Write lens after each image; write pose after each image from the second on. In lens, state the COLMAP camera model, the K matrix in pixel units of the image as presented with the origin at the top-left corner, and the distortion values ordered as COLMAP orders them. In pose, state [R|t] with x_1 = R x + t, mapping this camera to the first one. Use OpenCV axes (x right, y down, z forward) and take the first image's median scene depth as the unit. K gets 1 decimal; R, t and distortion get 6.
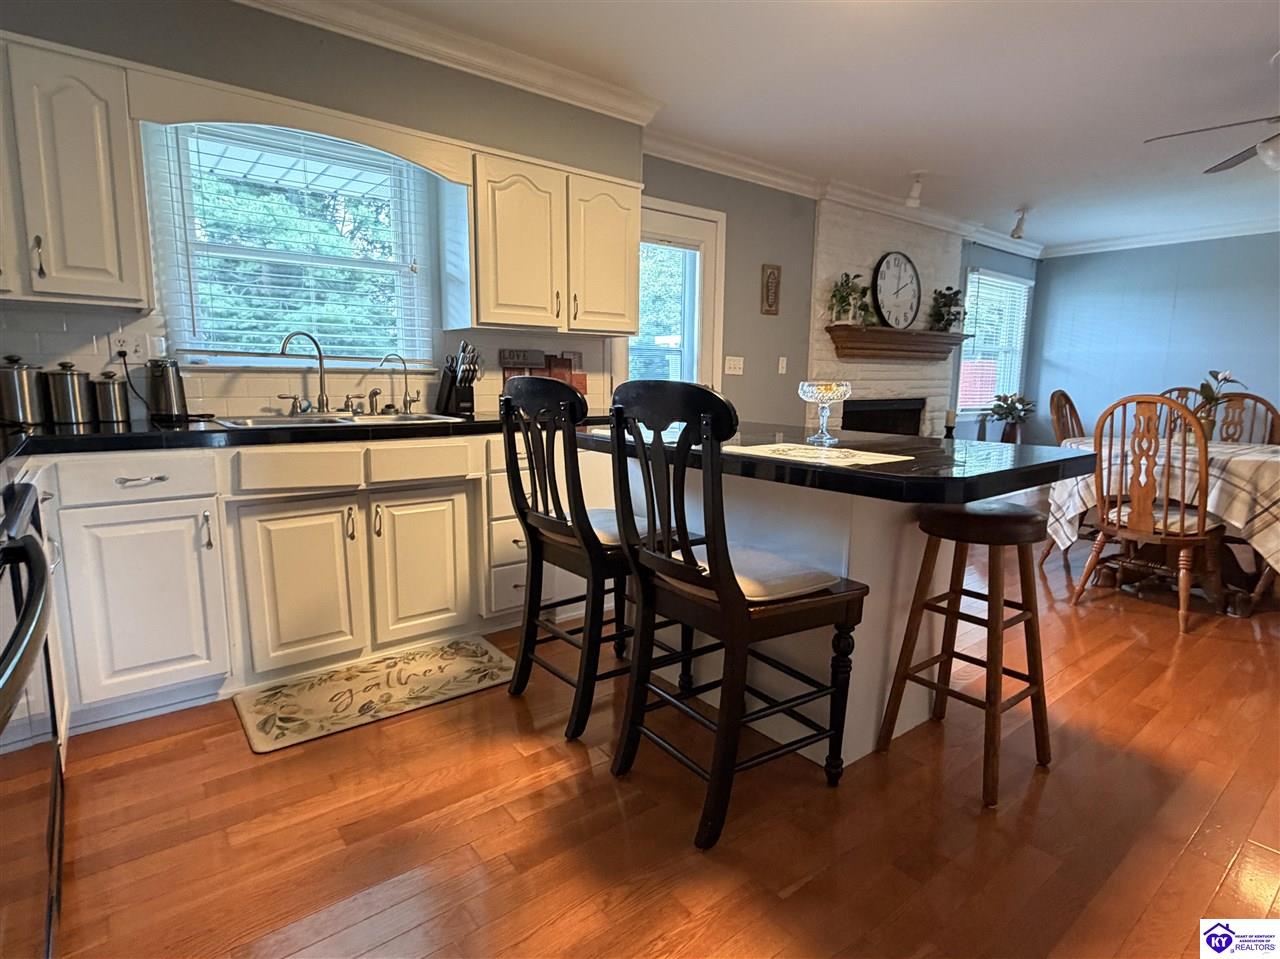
lens RADIAL K [[672.0, 0, 638.4], [0, 672.0, 480.9], [0, 0, 1]] dist [0.001070, -0.000034]
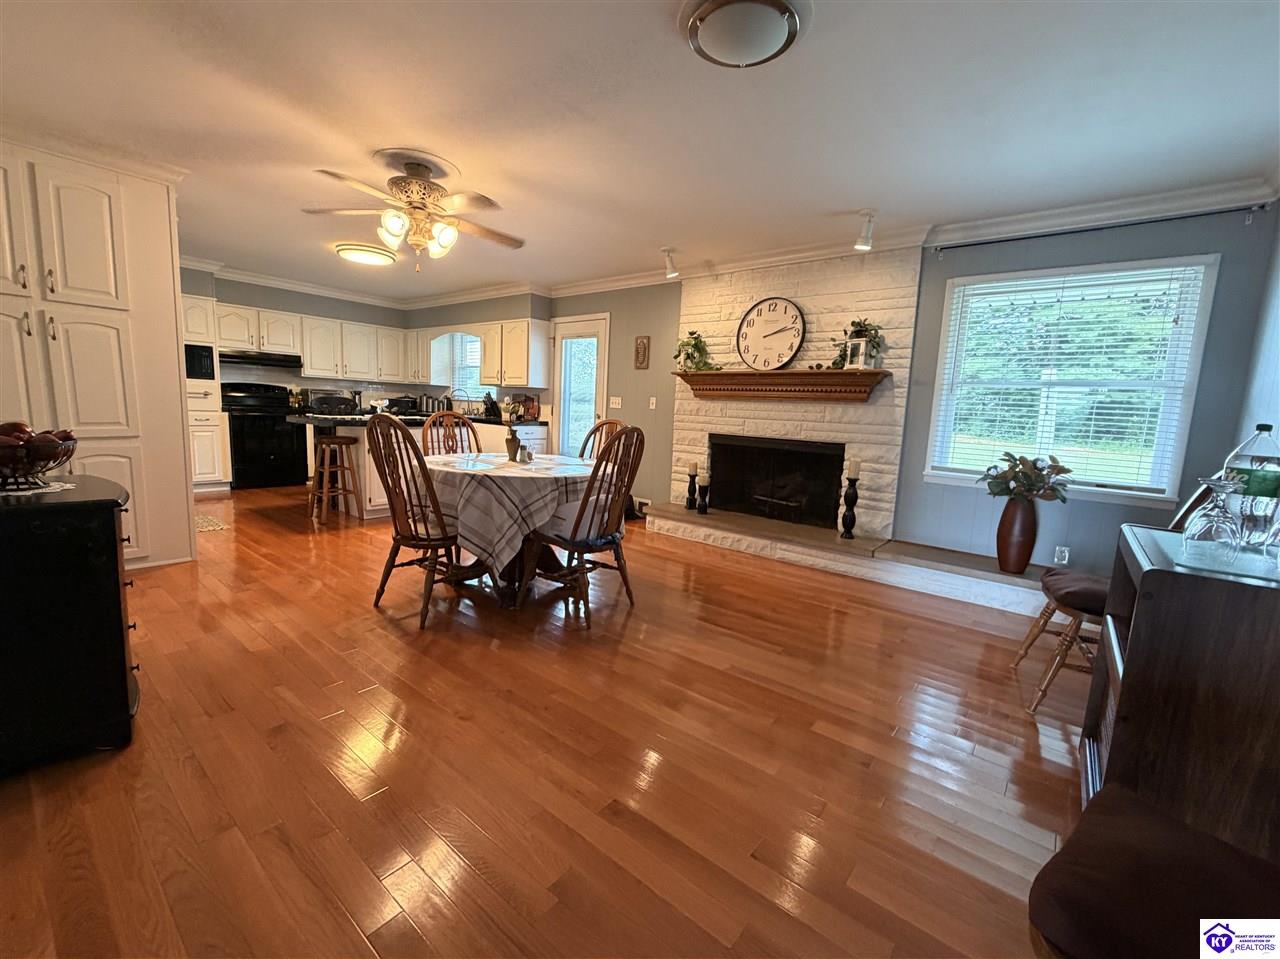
lens RADIAL K [[538.3, 0, 640.0], [0, 538.3, 479.5], [0, 0, 1]] dist [0.002208, 0.000083]
pose [[0.213746, 0.129971, -0.968205, 1.217316], [-0.196824, 0.976514, 0.087634, -0.098469], [0.956856, 0.171834, 0.234308, 0.666938]]
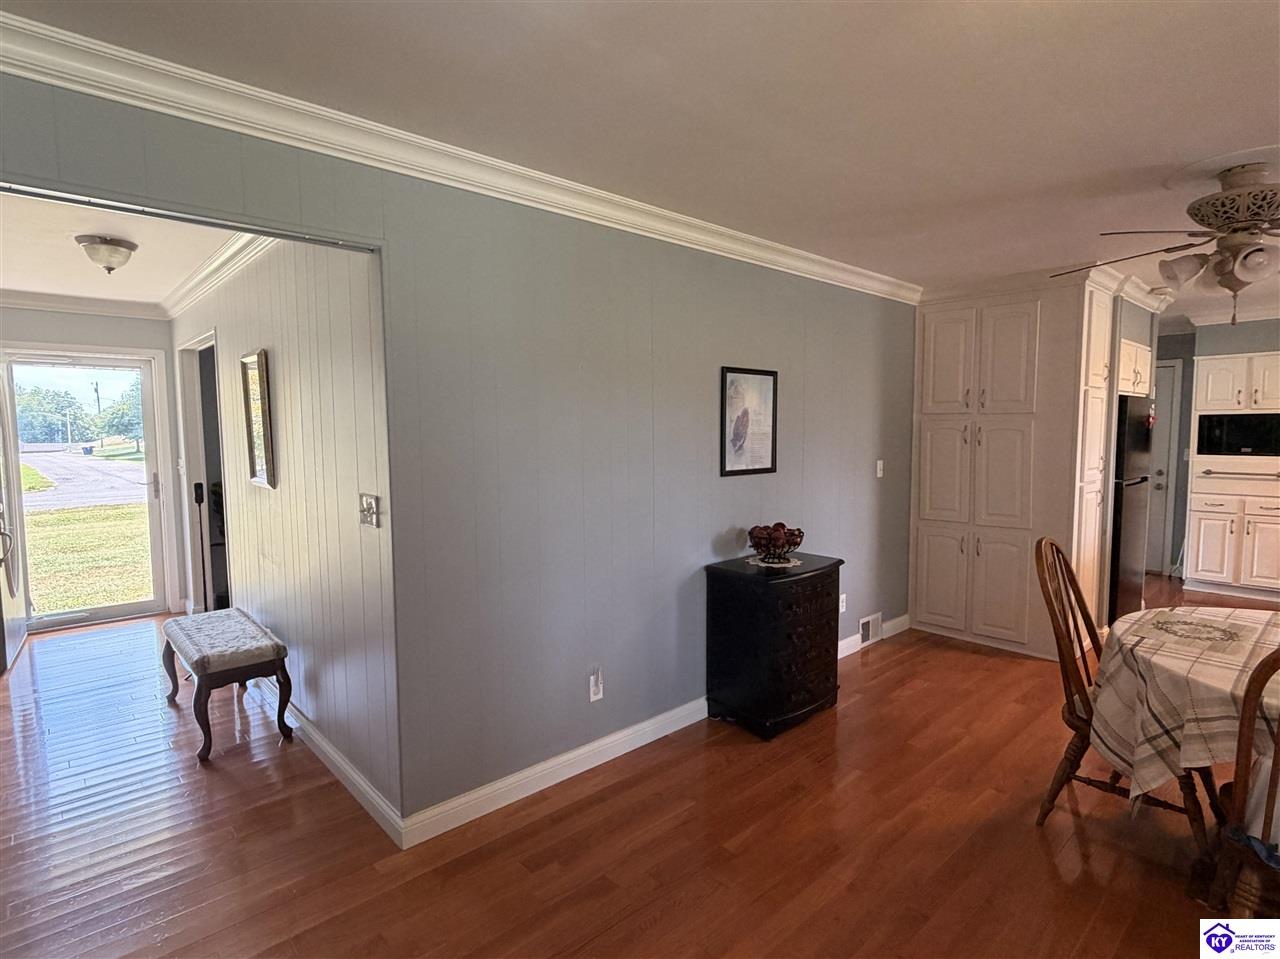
lens RADIAL K [[672.0, 0, 638.4], [0, 672.0, 480.9], [0, 0, 1]] dist [0.001070, -0.000034]
pose [[-0.996875, 0.001012, -0.078989, 1.019937], [-0.017650, 0.971785, 0.235208, -0.223058], [0.076998, 0.235867, -0.968730, 1.002431]]
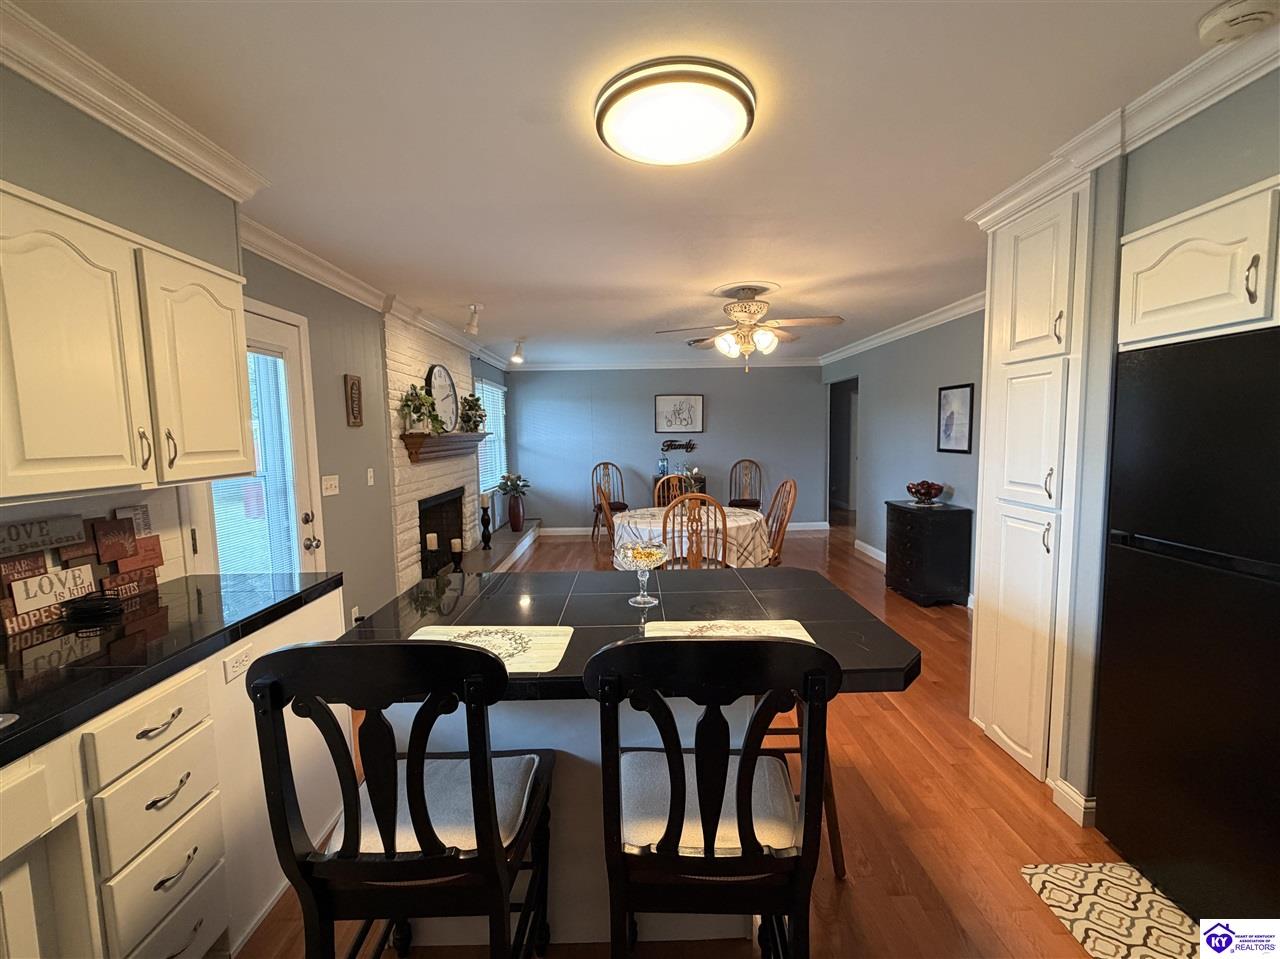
lens RADIAL K [[538.3, 0, 640.0], [0, 538.3, 479.5], [0, 0, 1]] dist [0.002208, 0.000083]
pose [[0.609884, -0.090451, 0.787312, -0.143571], [0.147887, 0.989004, -0.000937, -0.100473], [-0.778570, 0.117005, 0.616554, 0.203922]]
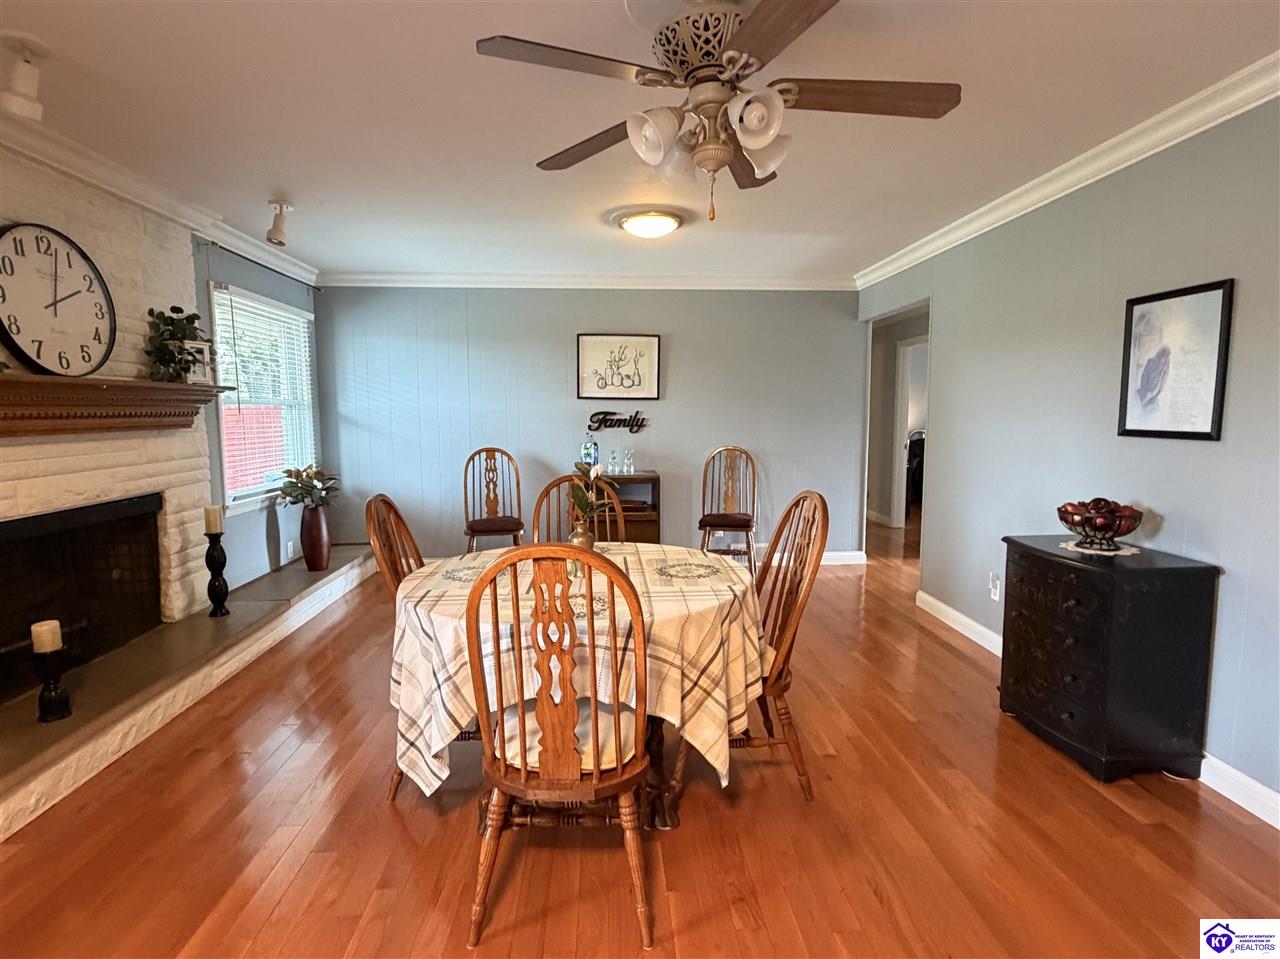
lens RADIAL K [[672.0, 0, 638.4], [0, 672.0, 480.9], [0, 0, 1]] dist [0.001070, -0.000034]
pose [[0.577779, -0.097086, 0.810399, 0.220121], [0.135655, 0.990513, 0.021948, -0.101686], [-0.804841, 0.097254, 0.585468, 0.366169]]
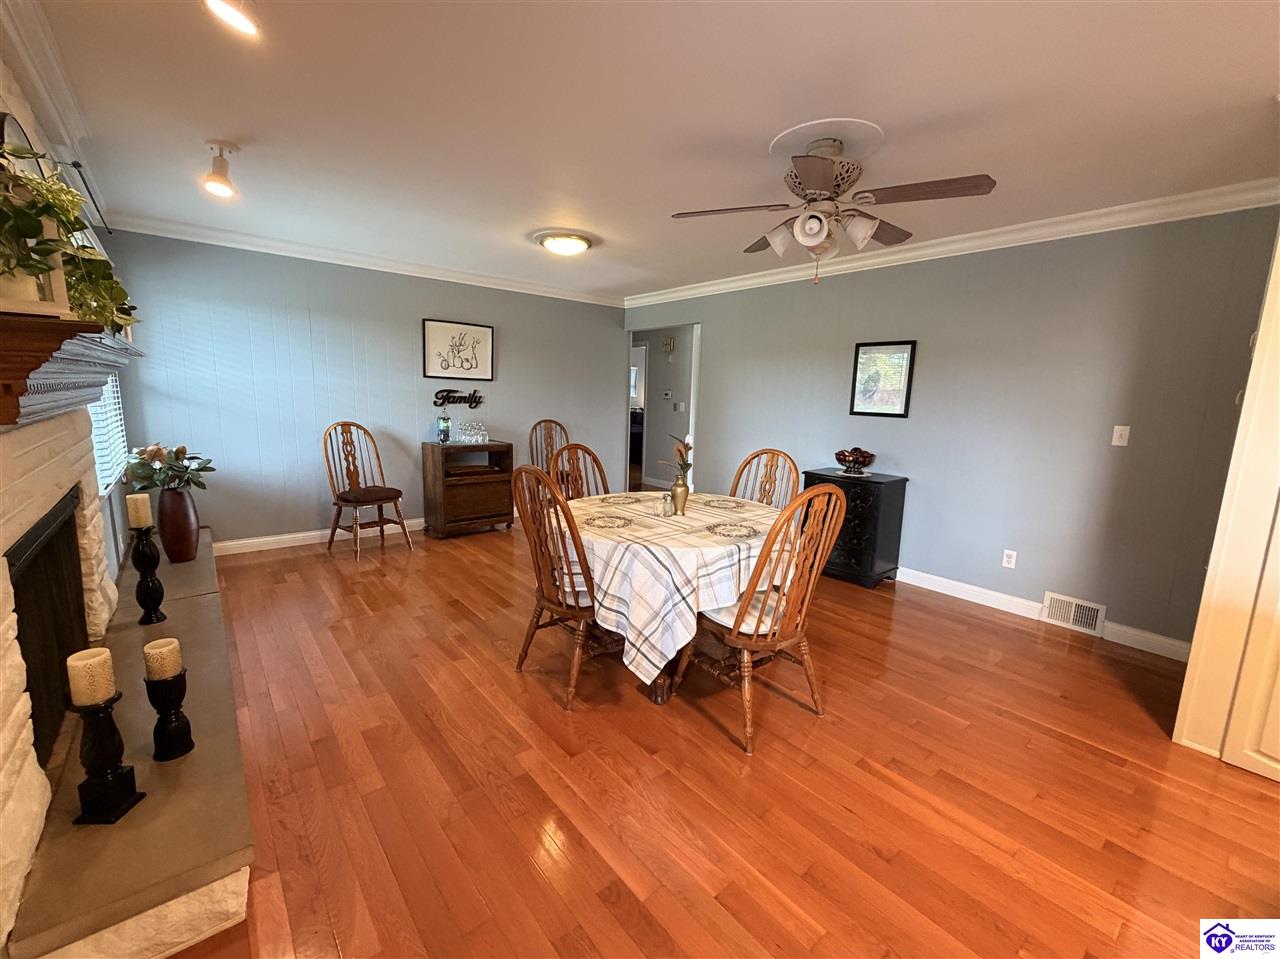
lens RADIAL K [[538.3, 0, 640.0], [0, 538.3, 479.5], [0, 0, 1]] dist [0.002208, 0.000083]
pose [[-0.020044, -0.169436, 0.985337, 0.058805], [0.126674, 0.977163, 0.170607, -0.158397], [-0.991742, 0.128237, 0.001877, 0.699758]]
